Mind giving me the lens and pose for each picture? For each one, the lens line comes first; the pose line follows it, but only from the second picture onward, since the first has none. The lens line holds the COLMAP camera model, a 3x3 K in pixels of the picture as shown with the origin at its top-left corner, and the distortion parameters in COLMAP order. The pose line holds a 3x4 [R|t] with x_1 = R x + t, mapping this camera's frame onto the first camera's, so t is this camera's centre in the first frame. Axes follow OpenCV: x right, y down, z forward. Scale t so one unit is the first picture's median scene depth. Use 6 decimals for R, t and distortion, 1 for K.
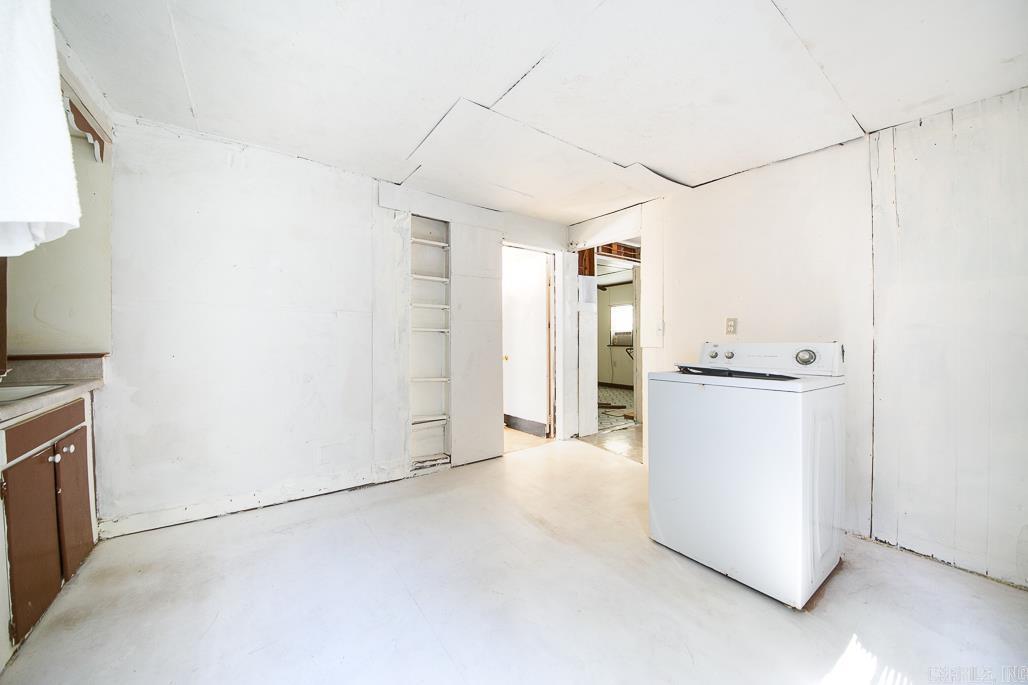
lens RADIAL K [[363.8, 0, 510.2], [0, 363.8, 341.5], [0, 0, 1]] dist [-0.001085, -0.000133]
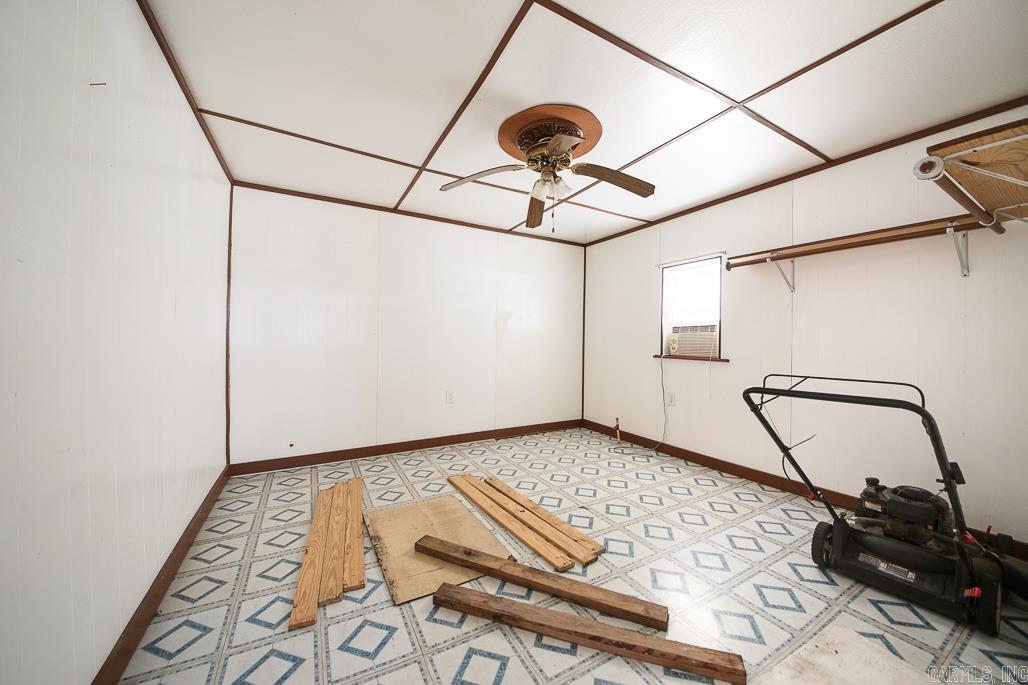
lens RADIAL K [[363.8, 0, 521.5], [0, 363.8, 341.9], [0, 0, 1]] dist [-0.001085, -0.000133]
pose [[0.995421, 0.010470, -0.095014, 0.156269], [-0.010772, 0.999938, -0.002659, -0.004330], [0.094980, 0.003670, 0.995472, 0.572093]]
